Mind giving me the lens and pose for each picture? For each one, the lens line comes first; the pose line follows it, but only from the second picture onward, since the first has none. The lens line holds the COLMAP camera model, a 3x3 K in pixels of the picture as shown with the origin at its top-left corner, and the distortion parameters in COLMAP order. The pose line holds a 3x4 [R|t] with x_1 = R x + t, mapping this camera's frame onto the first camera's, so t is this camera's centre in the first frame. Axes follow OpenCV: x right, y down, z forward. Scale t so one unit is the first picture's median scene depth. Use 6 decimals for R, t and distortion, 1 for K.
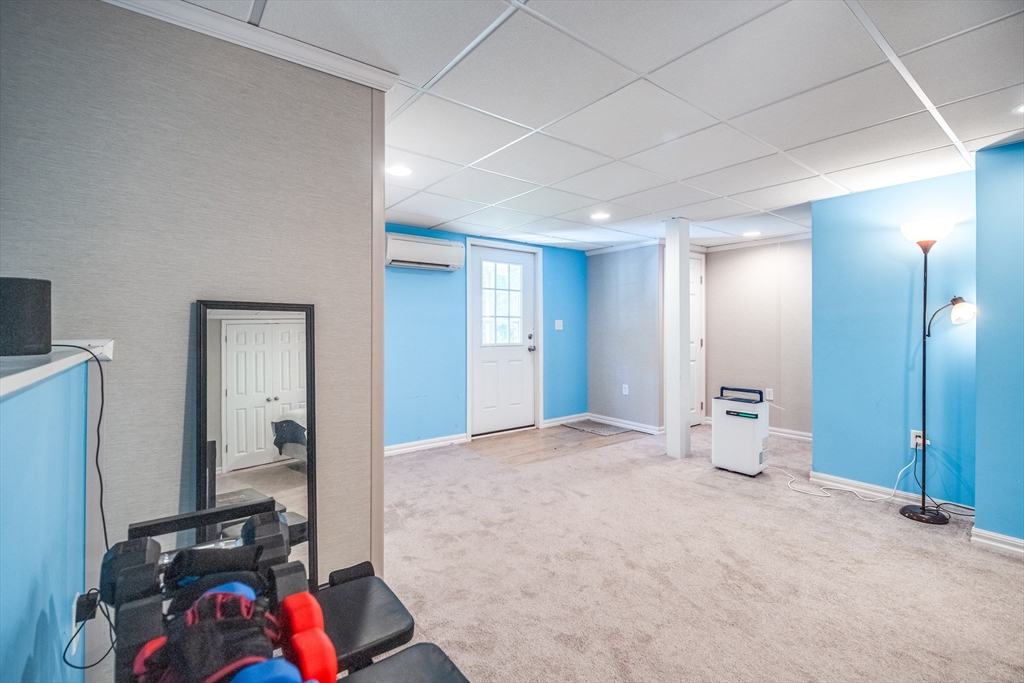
lens RADIAL K [[455.5, 0, 503.3], [0, 455.5, 327.7], [0, 0, 1]] dist [0.000099, 0.000783]
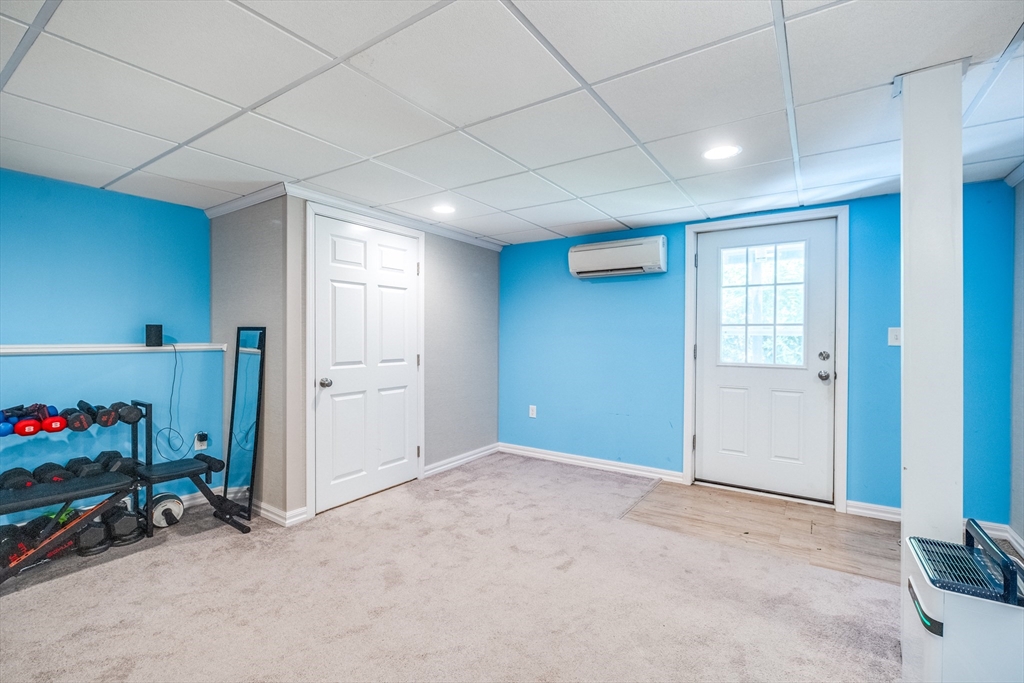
lens RADIAL K [[449.4, 0, 512.0], [0, 449.4, 341.5], [0, 0, 1]] dist [0.000536, 0.000157]
pose [[0.321836, 0.008307, -0.946759, 0.603656], [-0.008364, 0.999947, 0.005930, 0.000411], [0.946758, 0.006010, 0.321889, 0.499756]]
